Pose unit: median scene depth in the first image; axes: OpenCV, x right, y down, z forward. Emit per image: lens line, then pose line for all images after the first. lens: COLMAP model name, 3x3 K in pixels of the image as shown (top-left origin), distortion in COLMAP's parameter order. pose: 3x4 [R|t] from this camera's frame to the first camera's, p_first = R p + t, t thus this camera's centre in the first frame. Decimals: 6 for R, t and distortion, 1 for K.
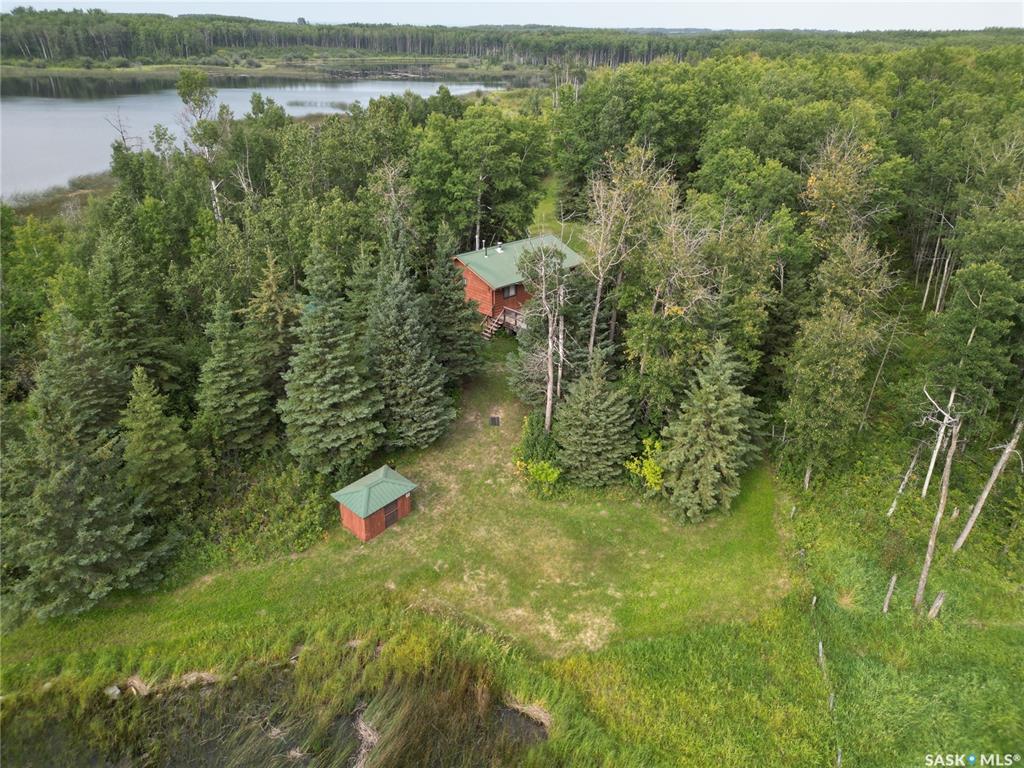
lens RADIAL K [[730.6, 0, 514.1], [0, 730.6, 392.1], [0, 0, 1]] dist [0.065085, -0.052737]
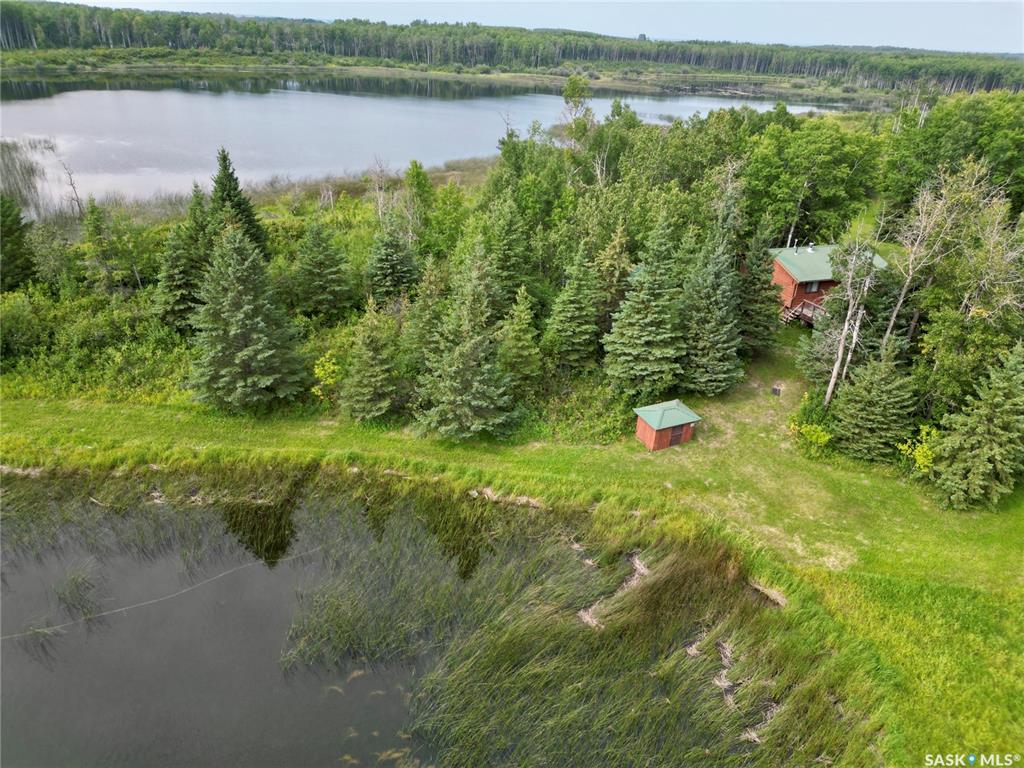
lens RADIAL K [[730.6, 0, 504.1], [0, 730.6, 385.8], [0, 0, 1]] dist [0.065085, -0.052737]
pose [[0.914597, 0.198924, -0.352052, -0.011907], [-0.207504, 0.978139, 0.013614, 0.105448], [0.347064, 0.060601, 0.935881, -0.221700]]
